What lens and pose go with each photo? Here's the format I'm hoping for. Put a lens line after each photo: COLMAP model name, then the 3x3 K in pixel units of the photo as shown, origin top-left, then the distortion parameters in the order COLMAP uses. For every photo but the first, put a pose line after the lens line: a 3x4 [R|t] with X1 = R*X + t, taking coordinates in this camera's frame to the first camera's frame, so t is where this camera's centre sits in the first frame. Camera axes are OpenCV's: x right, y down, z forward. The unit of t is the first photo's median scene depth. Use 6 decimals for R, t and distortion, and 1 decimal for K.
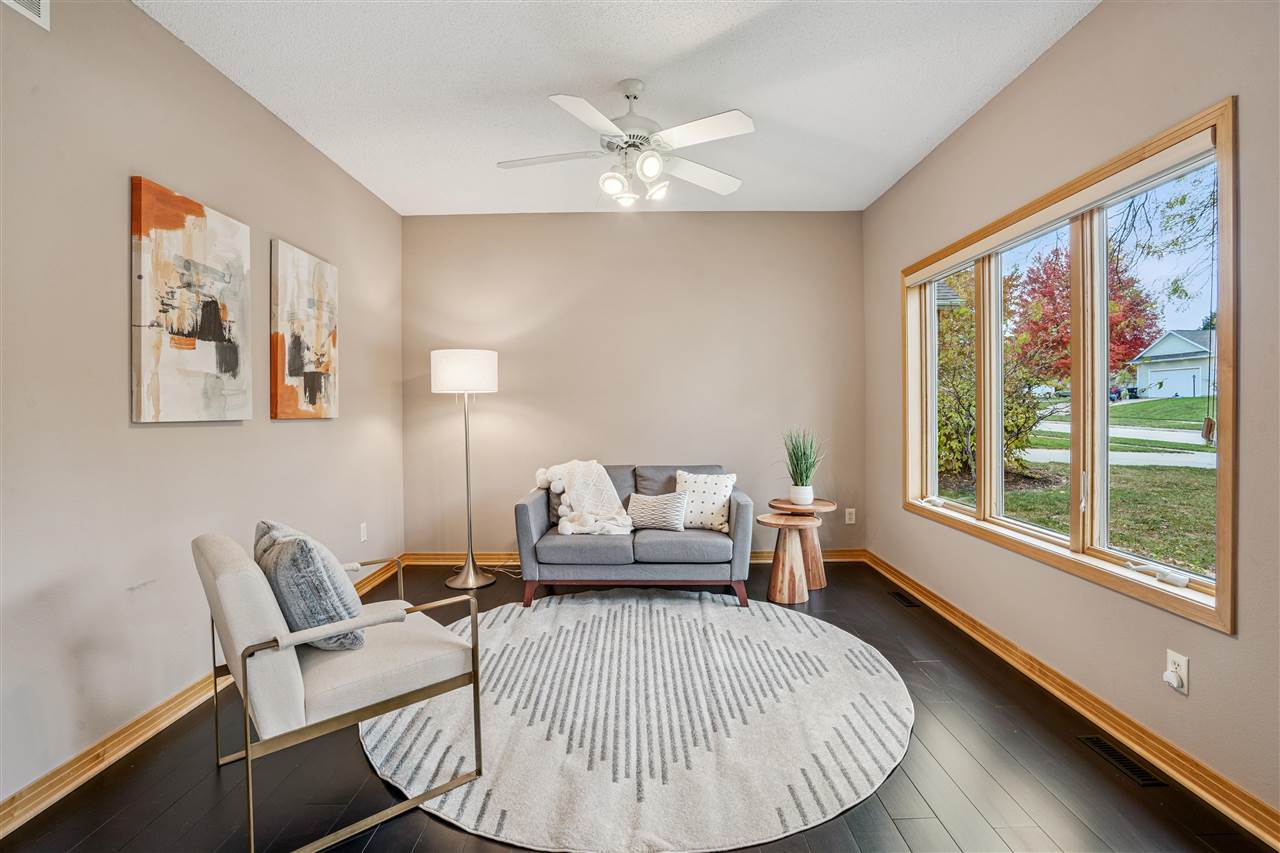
lens RADIAL K [[587.1, 0, 644.6], [0, 587.1, 410.3], [0, 0, 1]] dist [-0.040934, 0.005919]
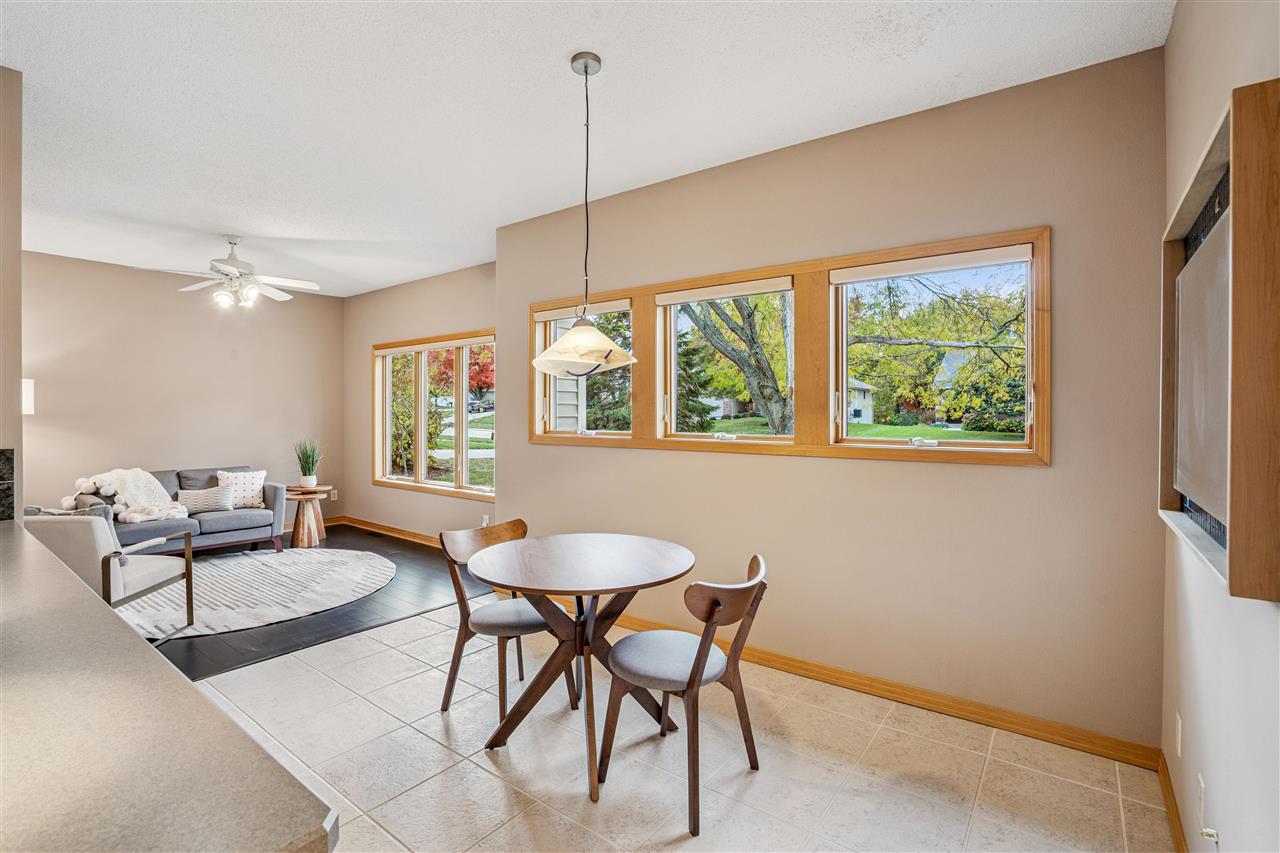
lens RADIAL K [[587.1, 0, 639.7], [0, 587.1, 423.4], [0, 0, 1]] dist [-0.040934, 0.005919]
pose [[0.602574, -0.005963, 0.798040, -0.454298], [-0.003881, 0.999938, 0.010402, -0.031520], [-0.798053, -0.009365, 0.602514, -0.669155]]
